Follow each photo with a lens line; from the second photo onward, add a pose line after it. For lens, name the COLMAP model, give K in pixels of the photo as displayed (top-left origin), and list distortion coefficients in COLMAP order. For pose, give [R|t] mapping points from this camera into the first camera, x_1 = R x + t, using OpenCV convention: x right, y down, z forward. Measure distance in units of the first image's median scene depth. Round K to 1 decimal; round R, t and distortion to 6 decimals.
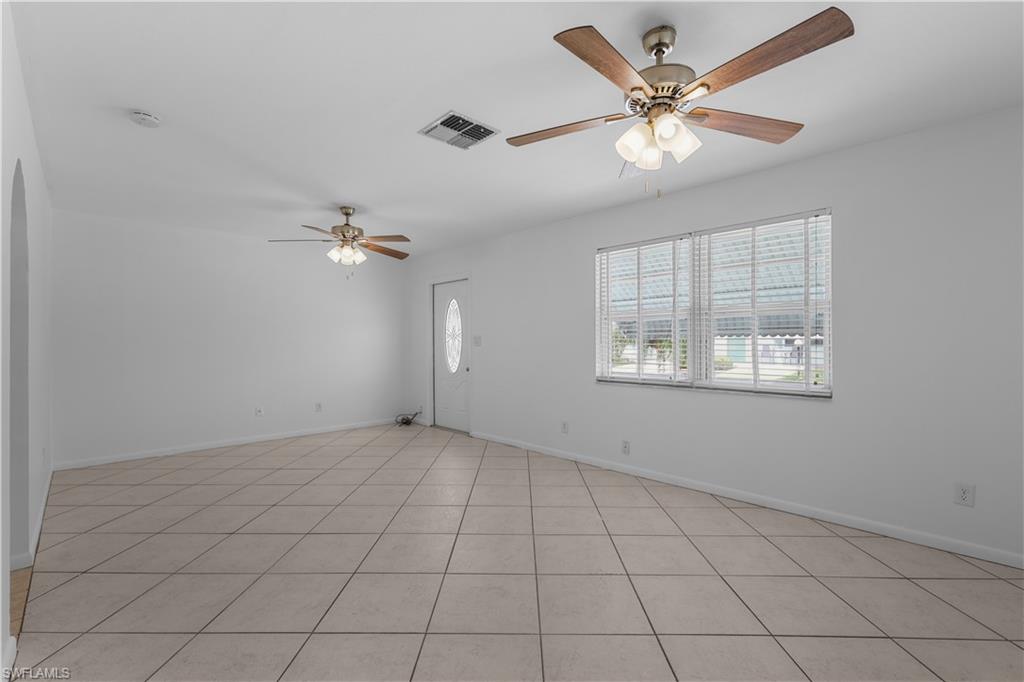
lens RADIAL K [[453.0, 0, 518.8], [0, 453.0, 342.9], [0, 0, 1]] dist [0.009874, -0.001532]
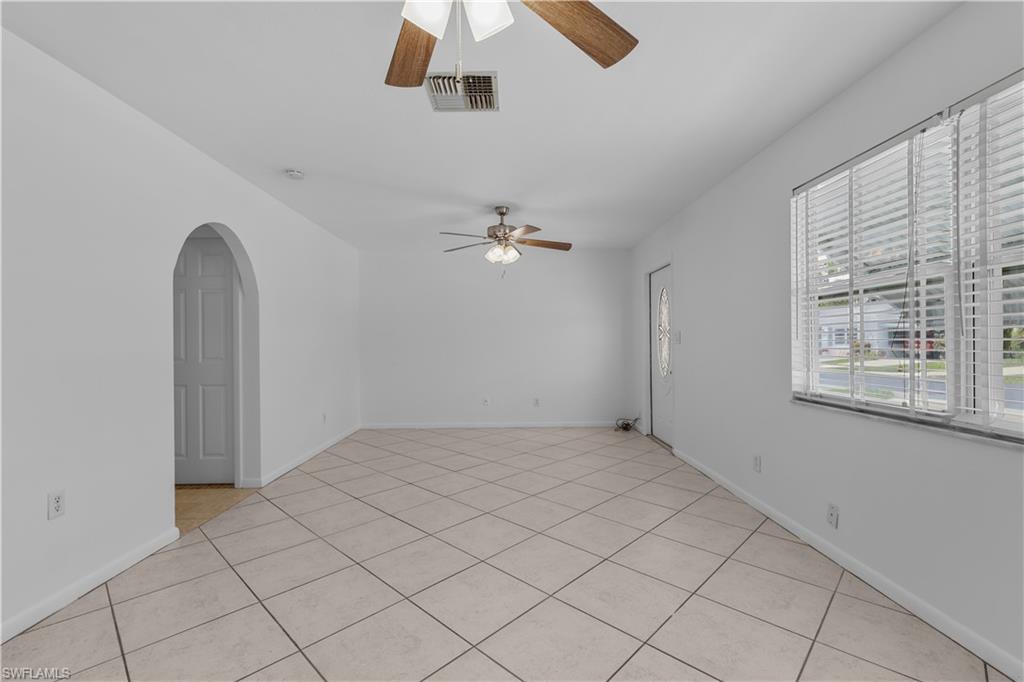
lens RADIAL K [[453.0, 0, 512.9], [0, 453.0, 343.0], [0, 0, 1]] dist [0.009874, -0.001532]
pose [[0.720847, -0.001983, -0.693092, 0.341895], [0.003345, 0.999994, 0.000618, 0.004932], [0.693086, -0.002763, 0.720849, 0.284921]]
